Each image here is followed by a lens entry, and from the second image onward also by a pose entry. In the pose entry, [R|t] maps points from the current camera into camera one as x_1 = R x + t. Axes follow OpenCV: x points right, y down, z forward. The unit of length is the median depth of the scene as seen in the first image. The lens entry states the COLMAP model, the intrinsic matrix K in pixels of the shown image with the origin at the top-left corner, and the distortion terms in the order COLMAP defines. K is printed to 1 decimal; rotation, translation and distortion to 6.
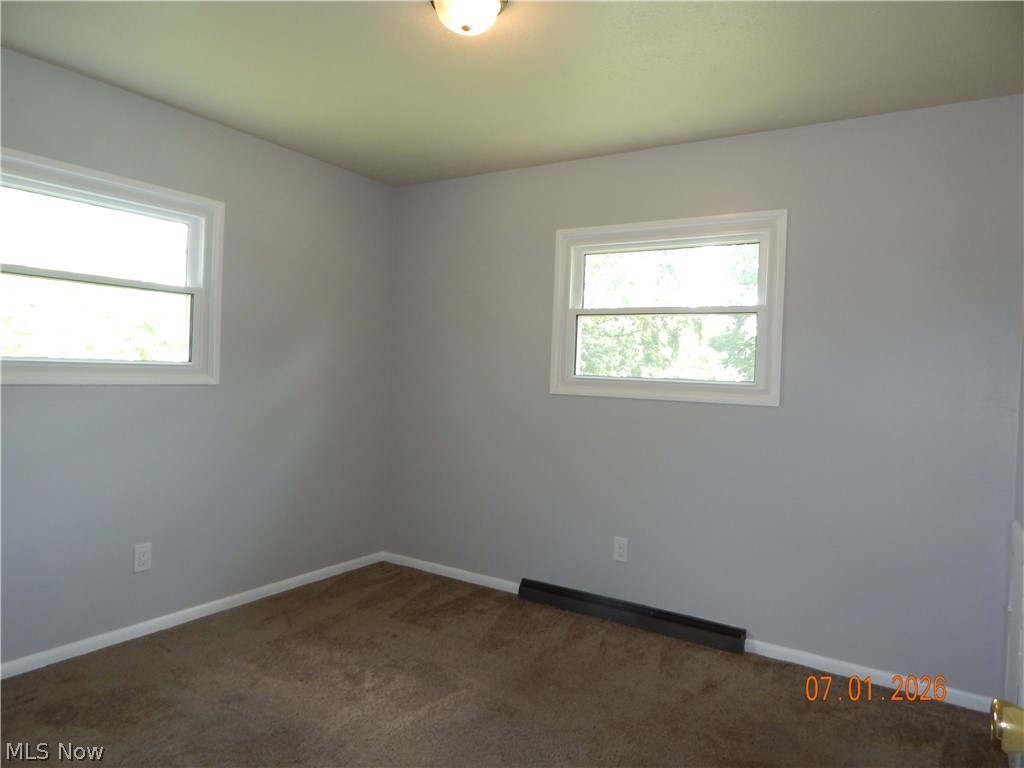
lens RADIAL K [[675.9, 0, 512.0], [0, 675.9, 384.0], [0, 0, 1]] dist [0.001380, 0.000005]
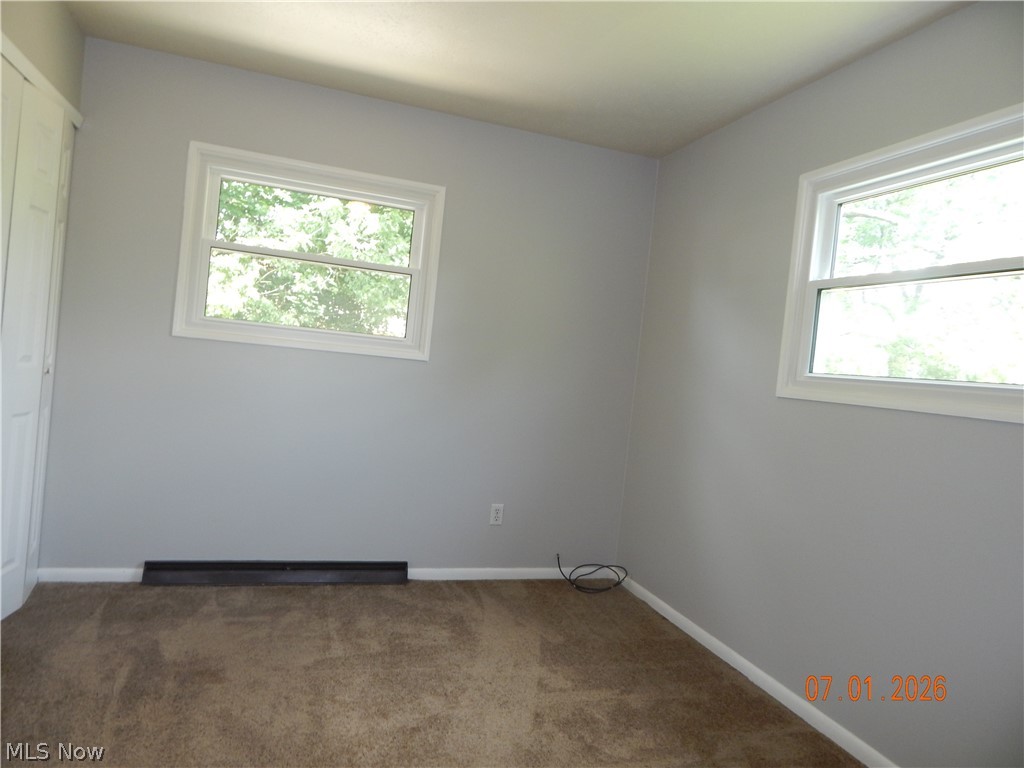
lens RADIAL K [[660.7, 0, 512.0], [0, 660.7, 384.0], [0, 0, 1]] dist [-0.001619, -0.000300]
pose [[0.775315, 0.061934, -0.628531, 0.287244], [-0.082331, 0.996599, -0.003355, 0.026507], [0.626186, 0.054349, 0.777778, 0.264690]]
